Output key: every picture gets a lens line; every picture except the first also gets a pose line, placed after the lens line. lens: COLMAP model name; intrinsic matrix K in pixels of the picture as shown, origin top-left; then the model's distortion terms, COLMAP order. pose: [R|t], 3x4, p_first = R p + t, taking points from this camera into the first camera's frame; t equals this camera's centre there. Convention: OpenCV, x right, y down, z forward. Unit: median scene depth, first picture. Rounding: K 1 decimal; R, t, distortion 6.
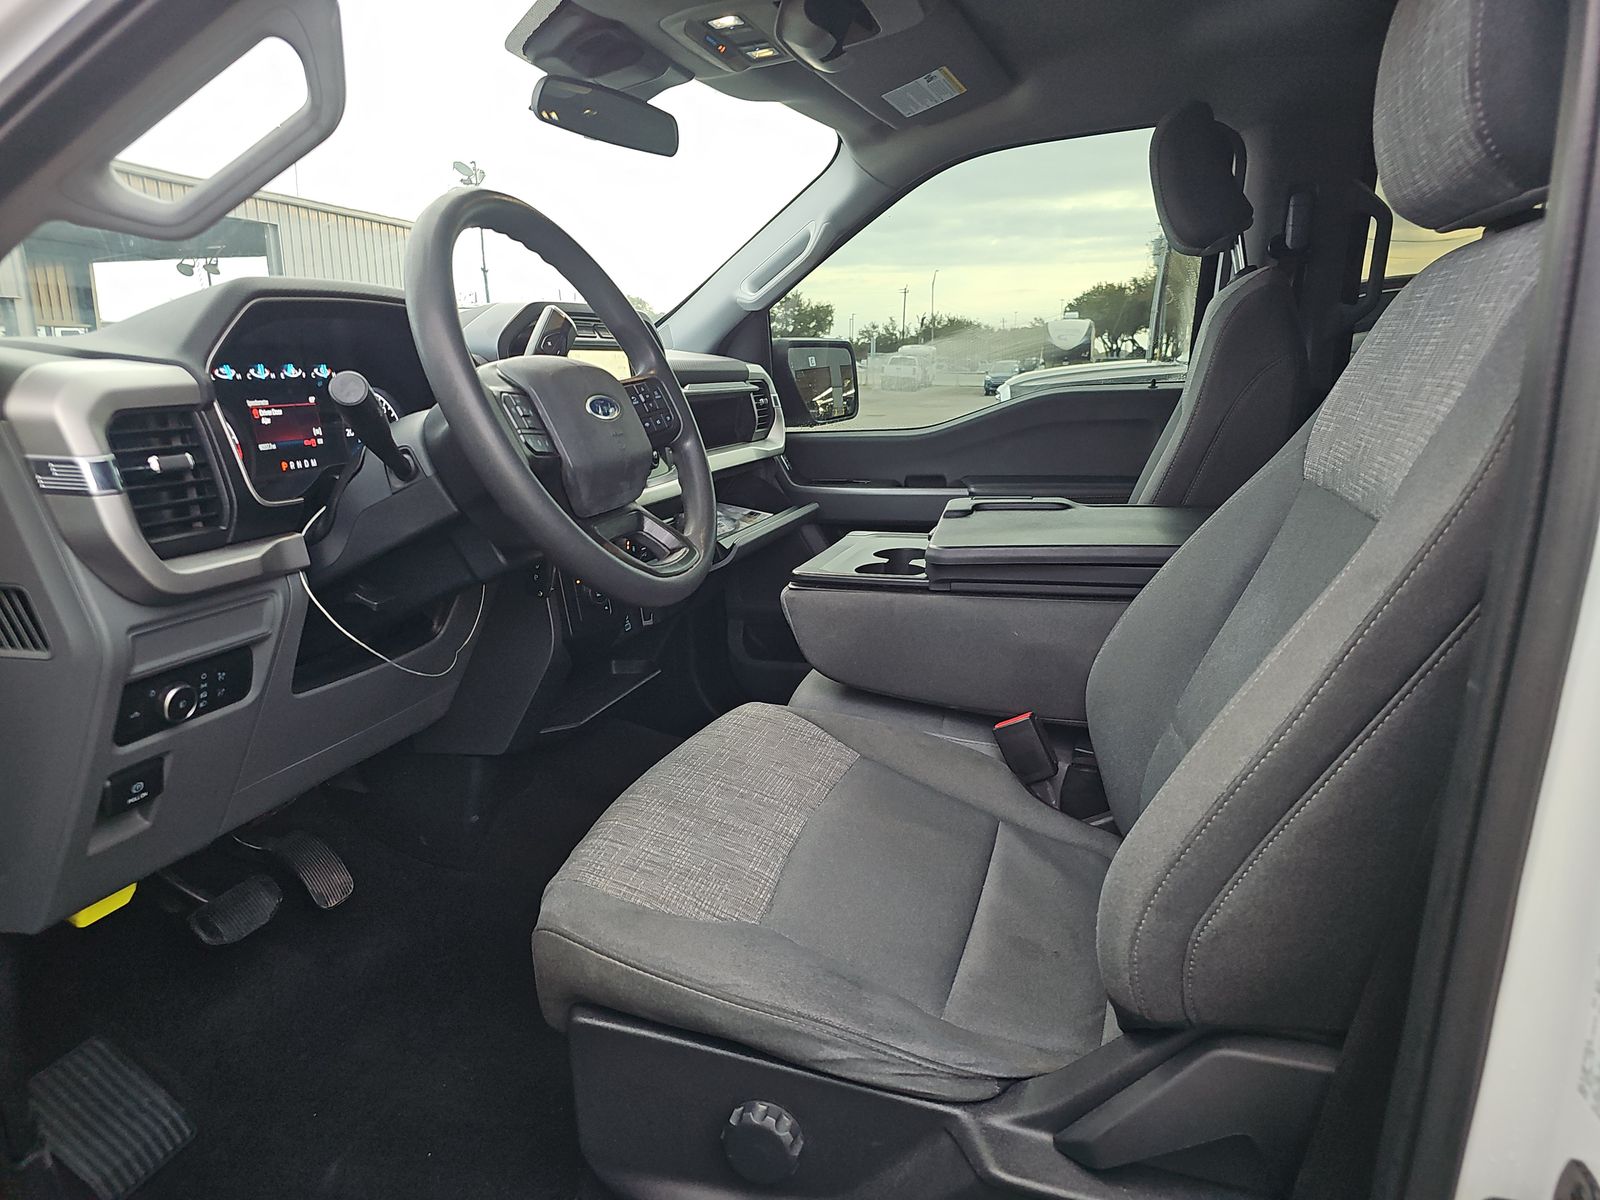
lens RADIAL K [[1069.4, 0, 801.8], [0, 1069.4, 601.8], [0, 0, 1]] dist [0.046807, -0.026408]
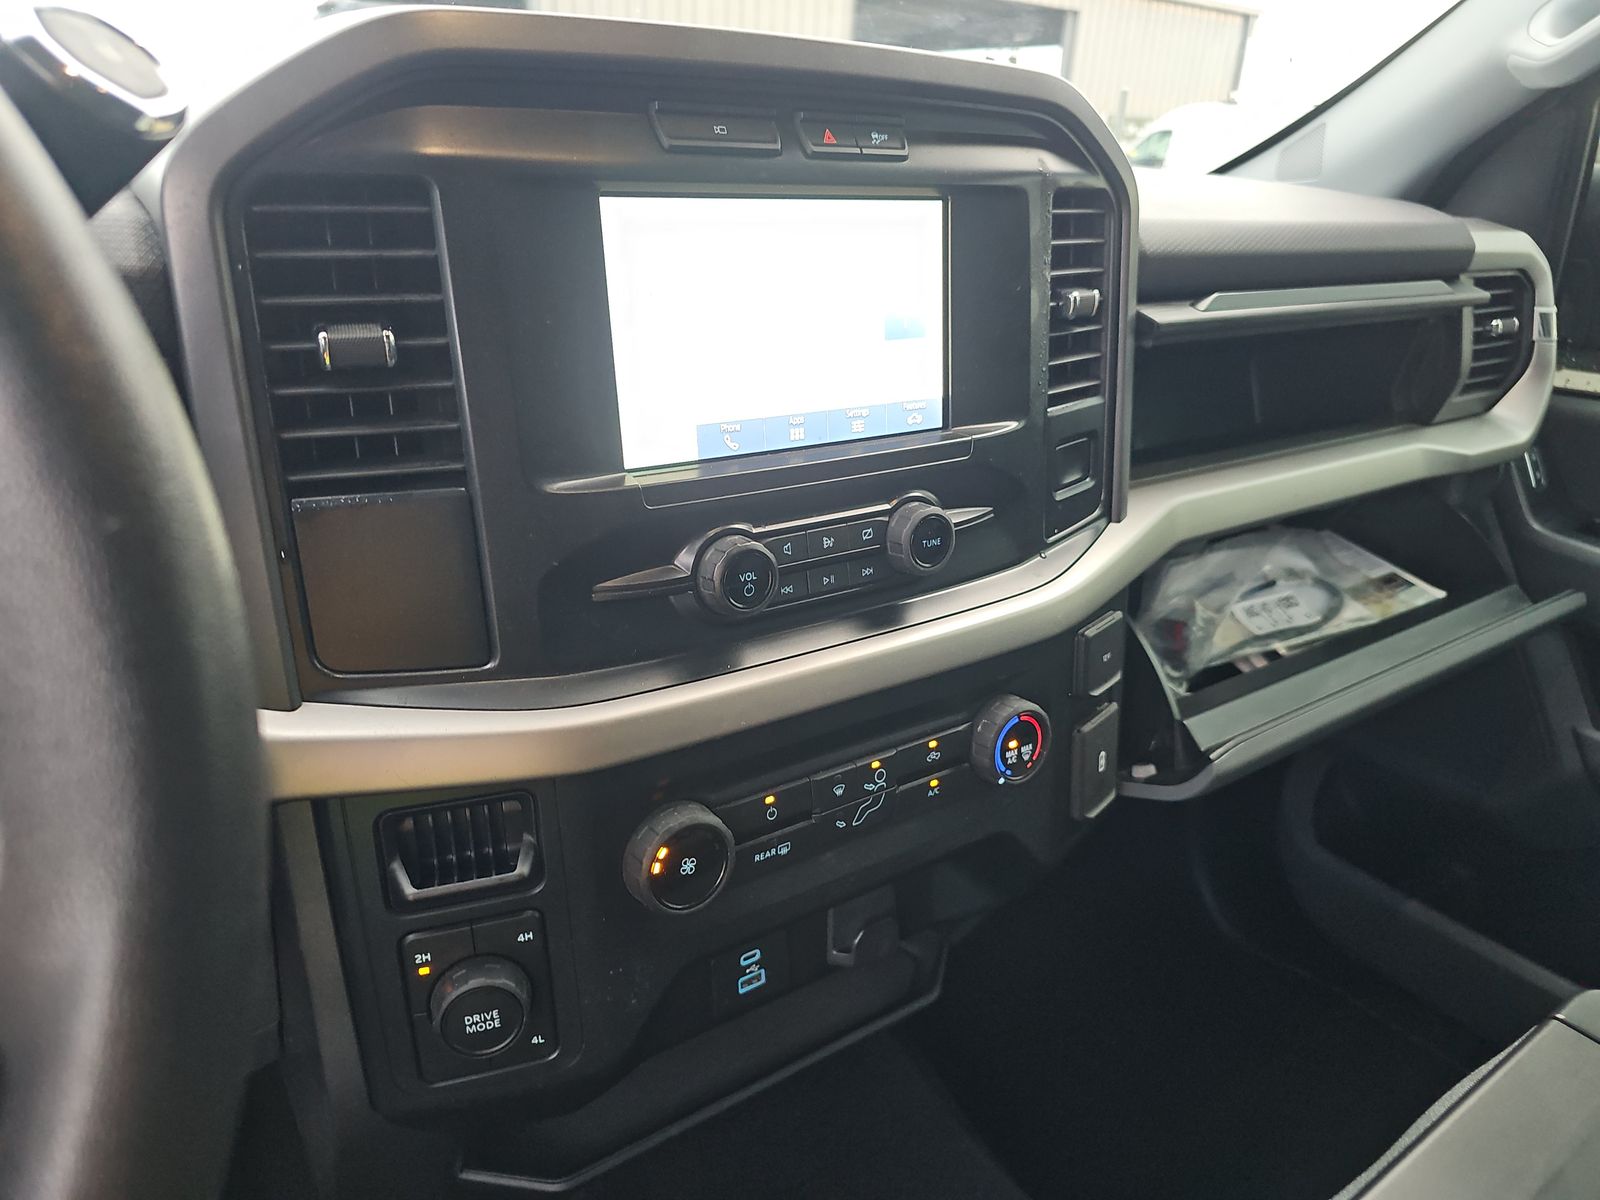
lens RADIAL K [[1069.4, 0, 798.6], [0, 1069.4, 593.4], [0, 0, 1]] dist [0.046807, -0.026408]
pose [[0.782507, 0.269961, -0.561073, 0.013882], [-0.178226, 0.960527, 0.213595, -0.129022], [0.596589, -0.067142, 0.799734, 0.499151]]
